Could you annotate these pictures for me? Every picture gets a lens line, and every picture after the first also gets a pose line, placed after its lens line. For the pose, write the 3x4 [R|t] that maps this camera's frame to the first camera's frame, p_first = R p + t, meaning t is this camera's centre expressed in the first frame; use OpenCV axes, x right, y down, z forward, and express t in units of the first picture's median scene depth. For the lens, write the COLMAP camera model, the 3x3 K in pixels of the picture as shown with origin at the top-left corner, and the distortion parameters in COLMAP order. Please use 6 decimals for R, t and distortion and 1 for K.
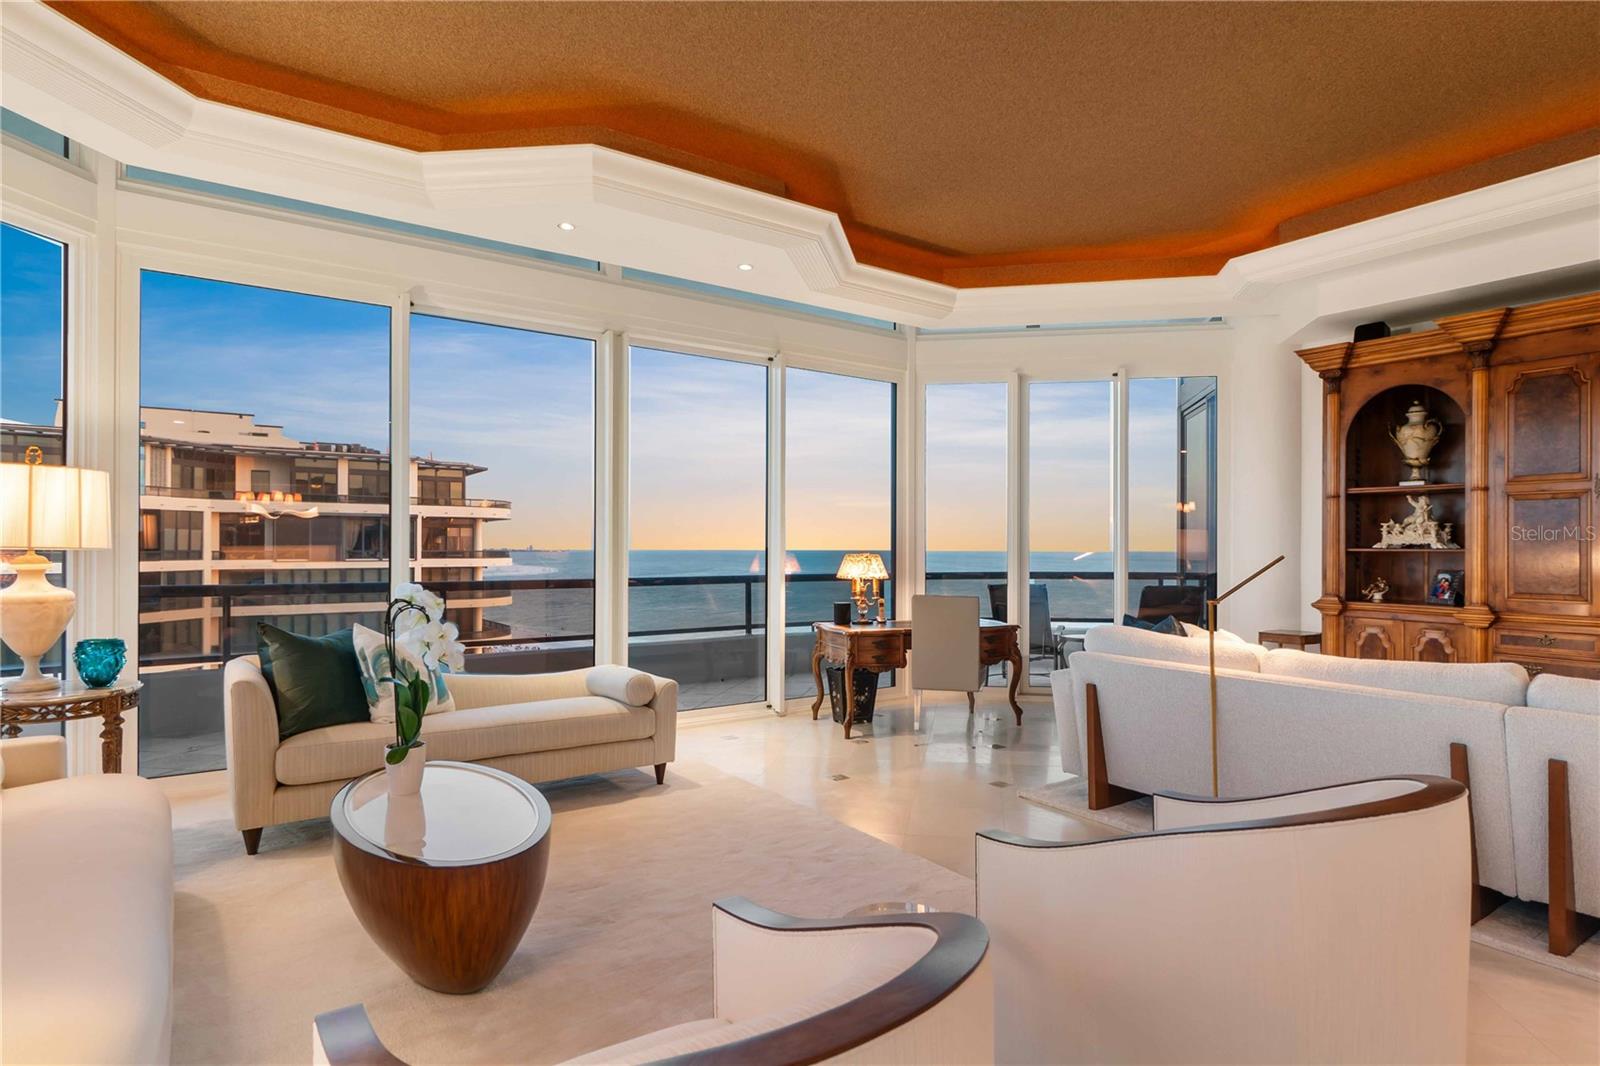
lens RADIAL K [[829.3, 0, 811.4], [0, 829.3, 543.7], [0, 0, 1]] dist [0.001722, 0.001290]
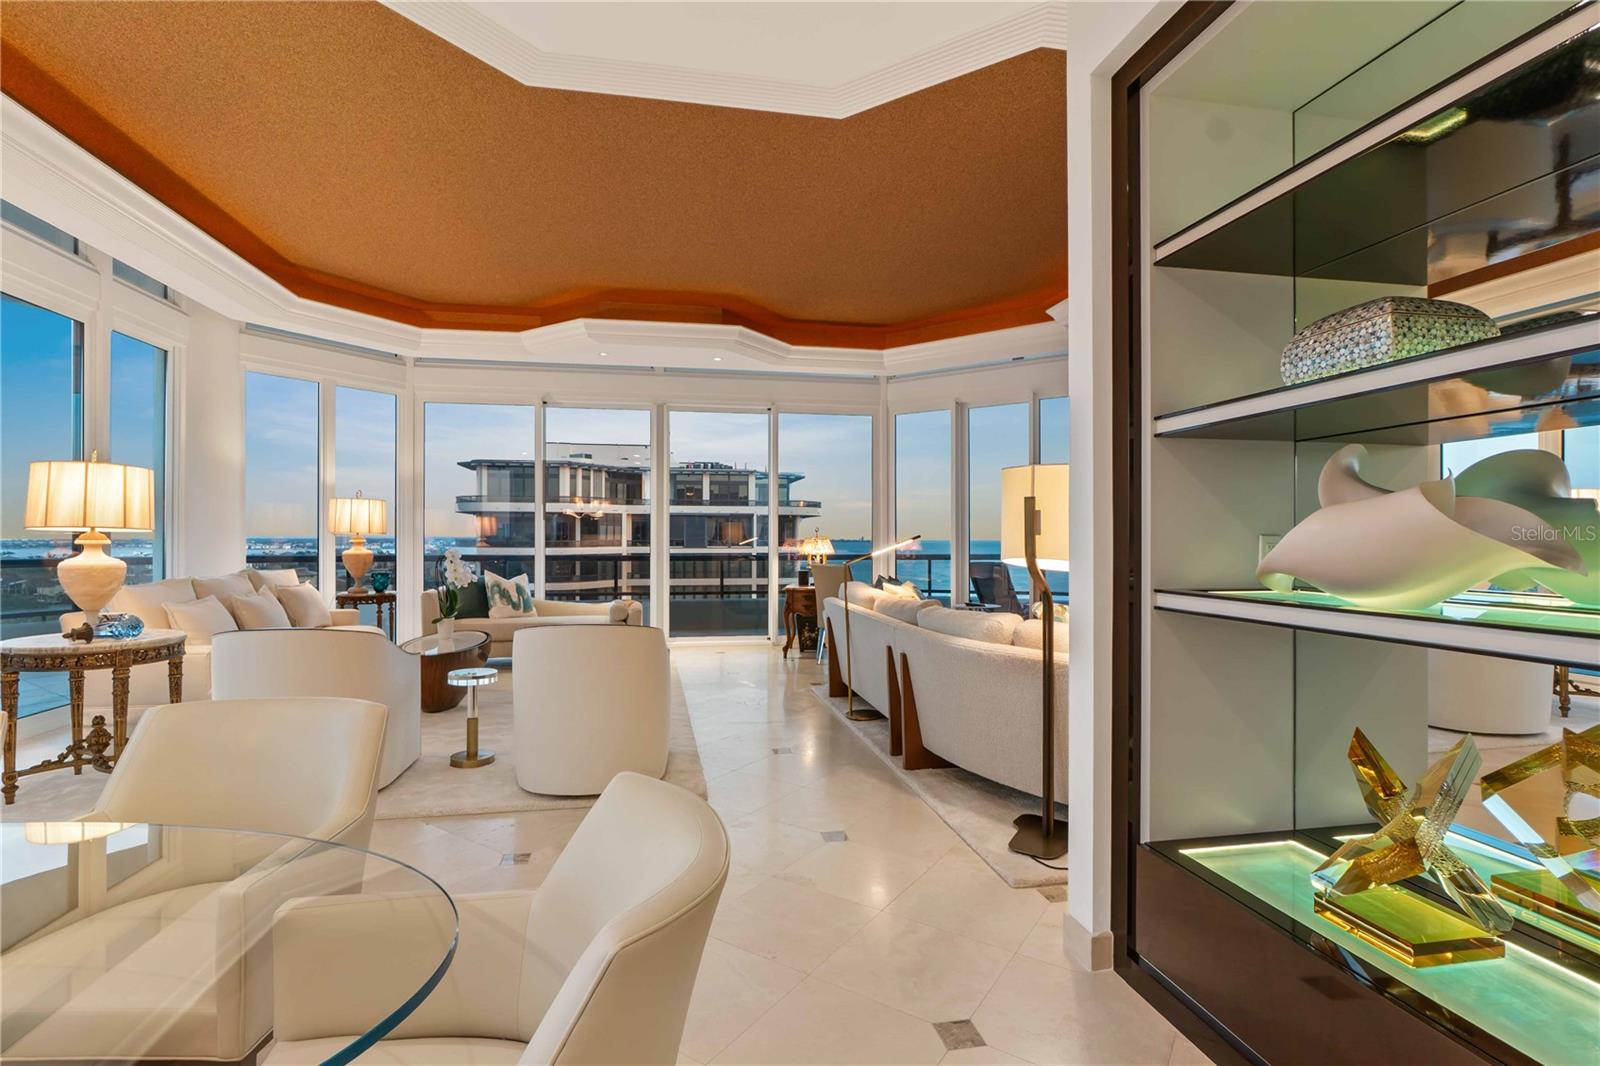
lens RADIAL K [[732.2, 0, 789.2], [0, 732.2, 535.3], [0, 0, 1]] dist [-0.003484, -0.000138]
pose [[0.898984, -0.001796, -0.437977, 0.585517], [0.001387, 0.999998, -0.001253, 0.009161], [0.437979, 0.000519, 0.898985, -0.189461]]
